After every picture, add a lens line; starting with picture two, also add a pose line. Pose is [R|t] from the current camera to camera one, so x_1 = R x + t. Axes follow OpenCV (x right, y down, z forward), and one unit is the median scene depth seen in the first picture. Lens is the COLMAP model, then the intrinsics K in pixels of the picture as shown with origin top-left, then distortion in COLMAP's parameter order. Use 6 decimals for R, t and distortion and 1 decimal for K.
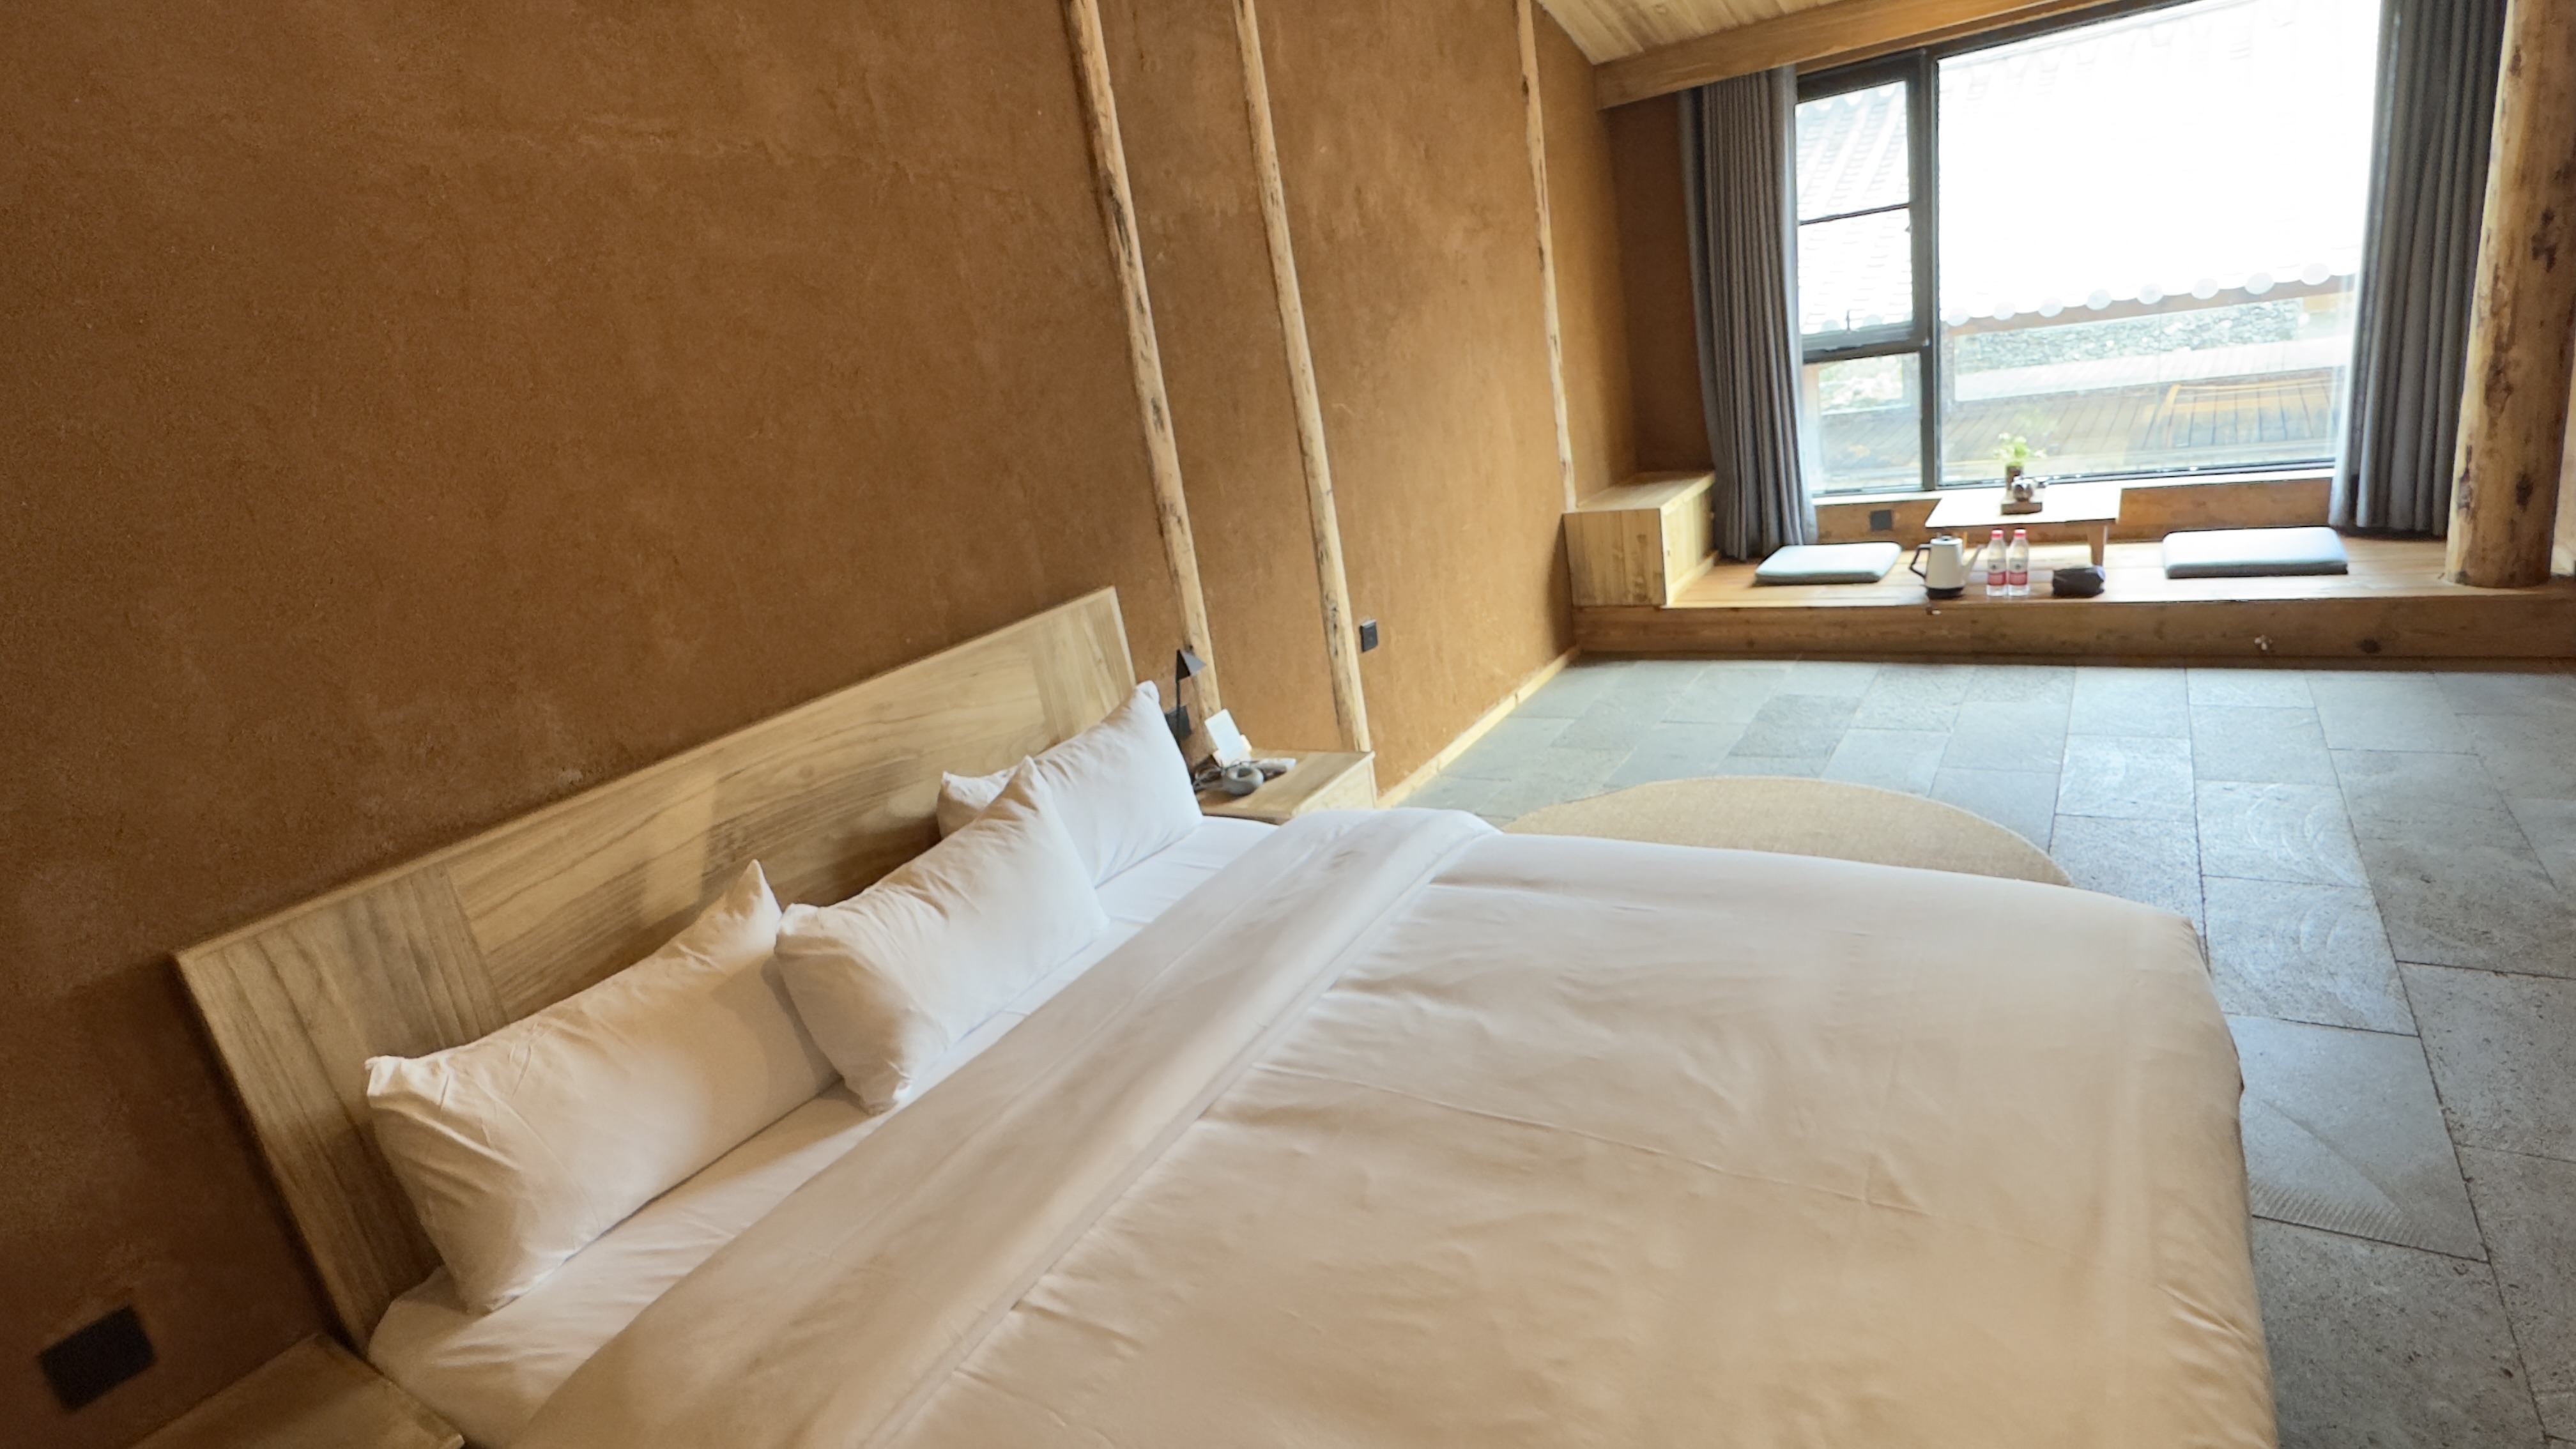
lens RADIAL K [[1299.4, 0, 1288.0], [0, 1299.4, 724.5], [0, 0, 1]] dist [0.001000, 0.001539]
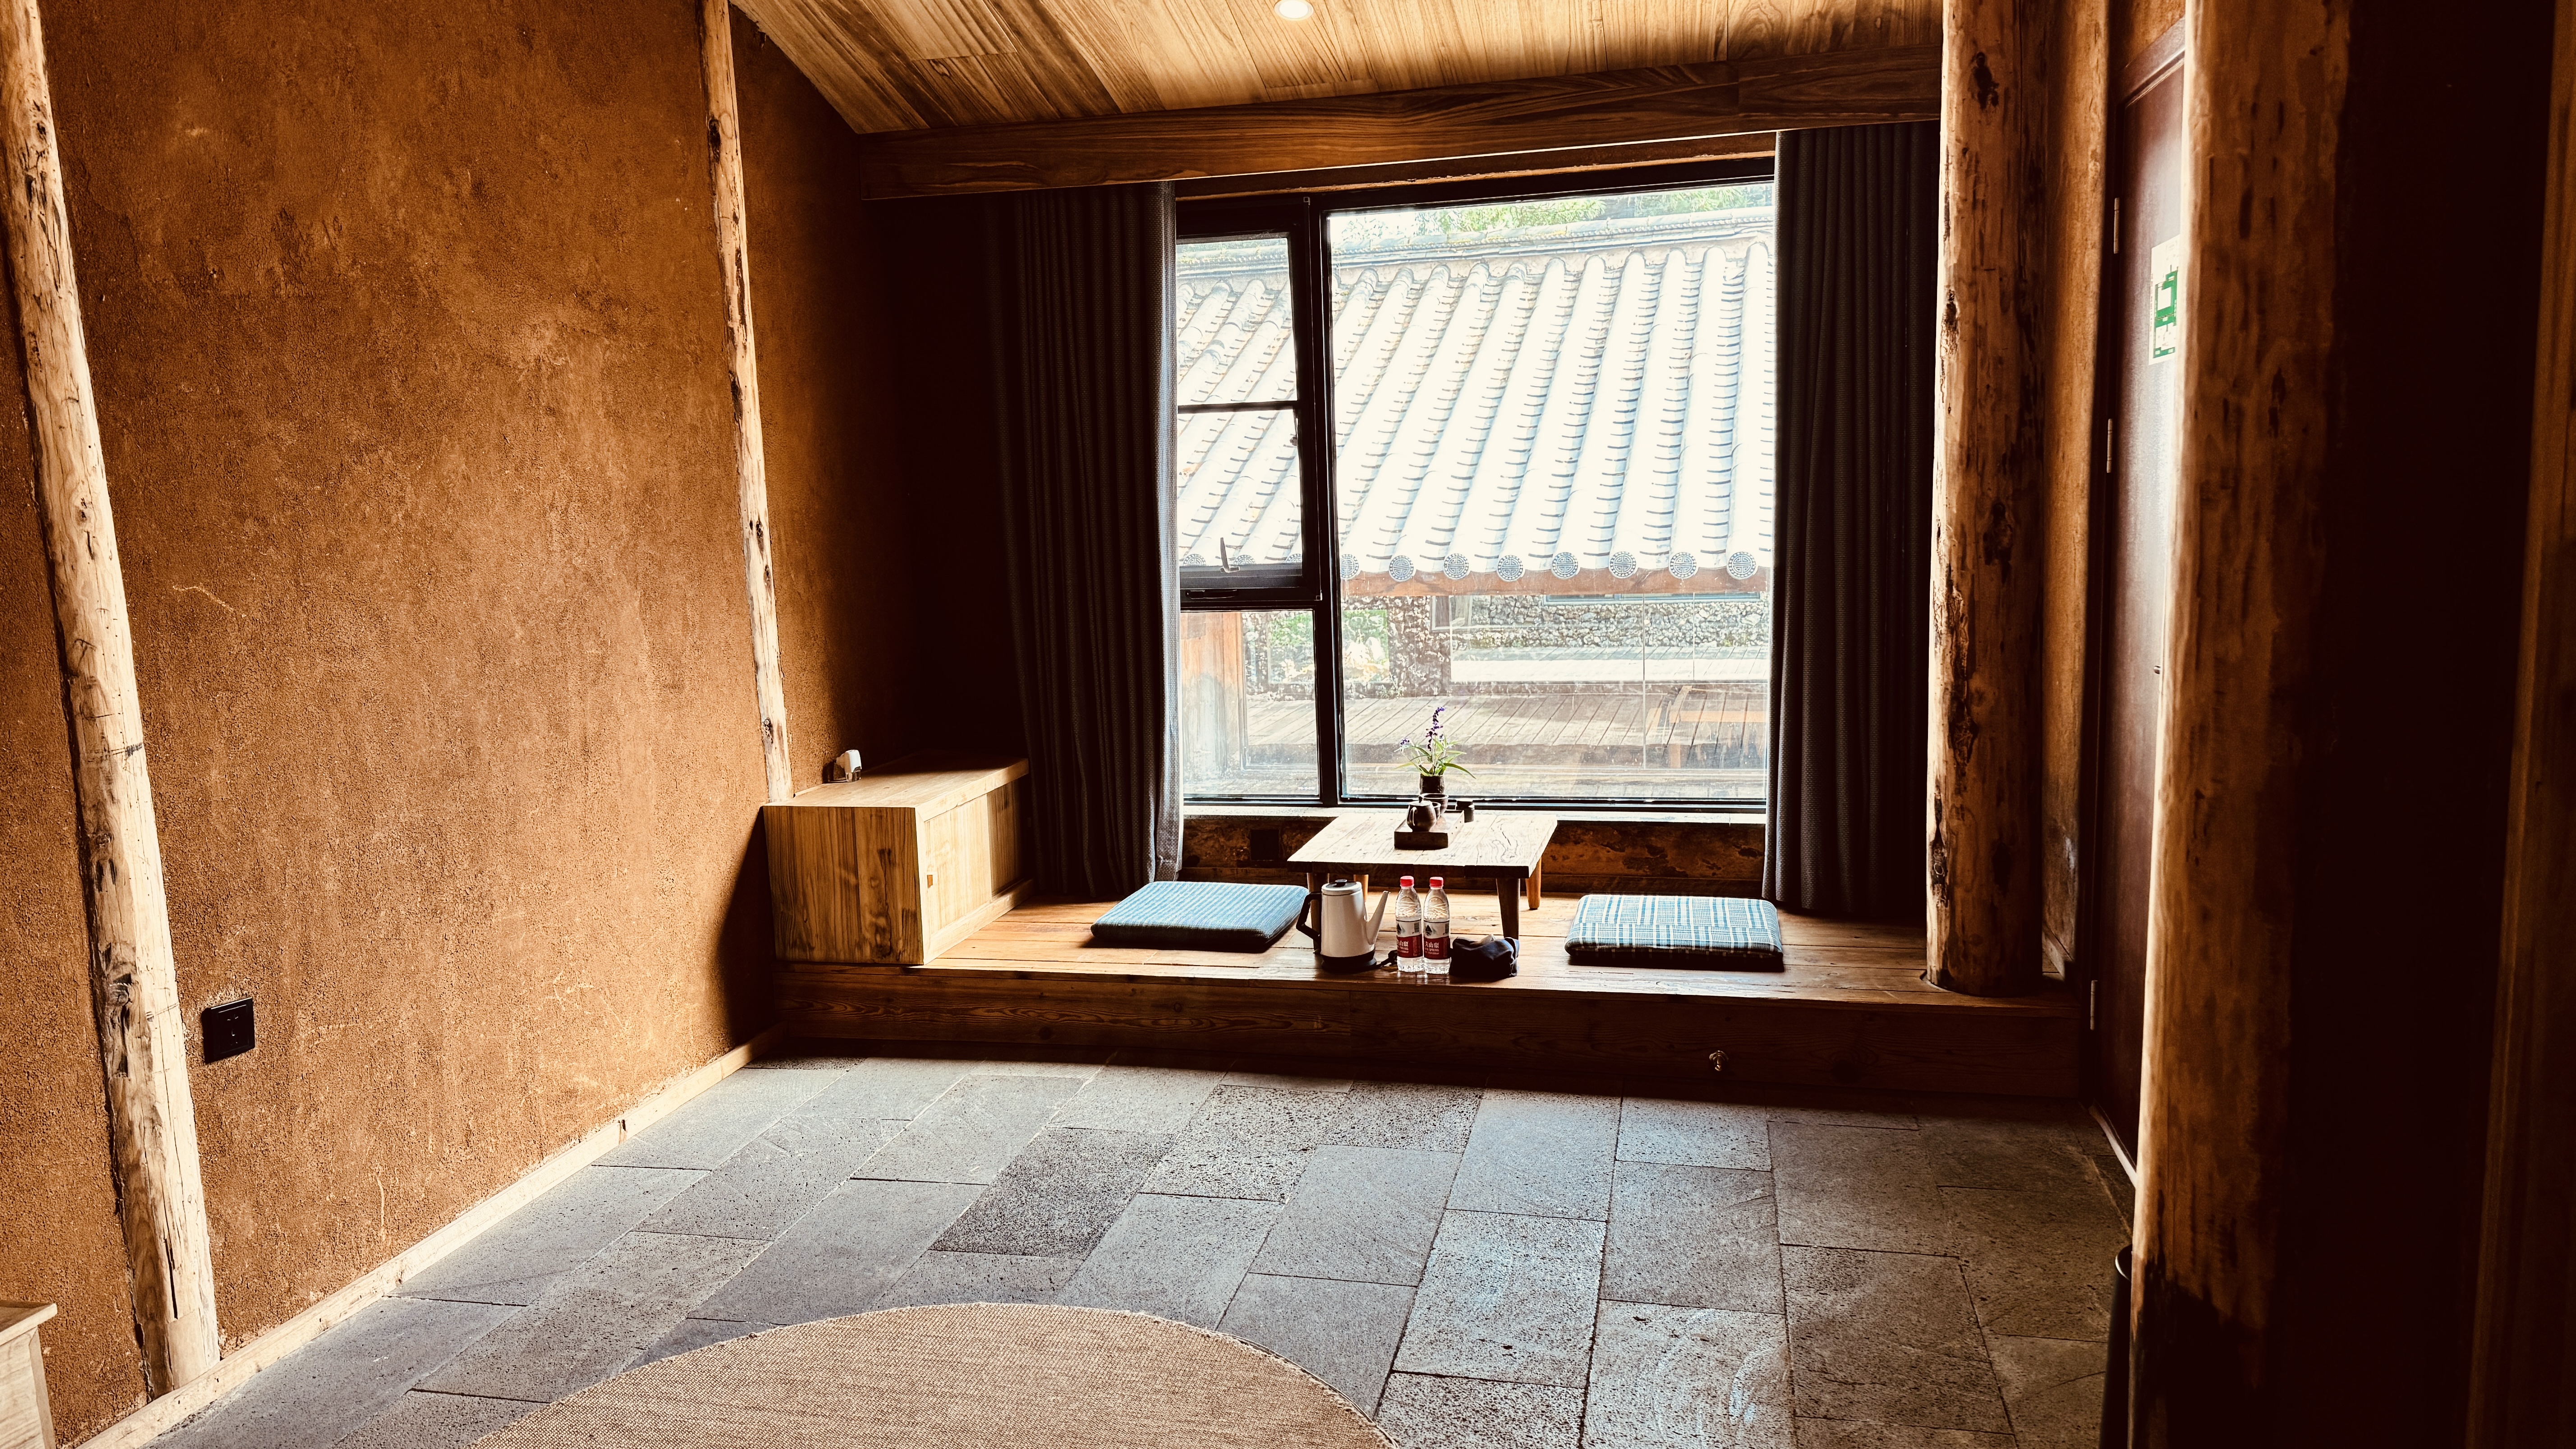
lens RADIAL K [[1852.6, 0, 1288.0], [0, 1852.6, 724.5], [0, 0, 1]] dist [0.117794, -0.189540]
pose [[0.934915, 0.077063, 0.346405, 0.168015], [-0.009184, 0.981064, -0.193467, -0.041280], [-0.354754, 0.177693, 0.917919, 0.130488]]
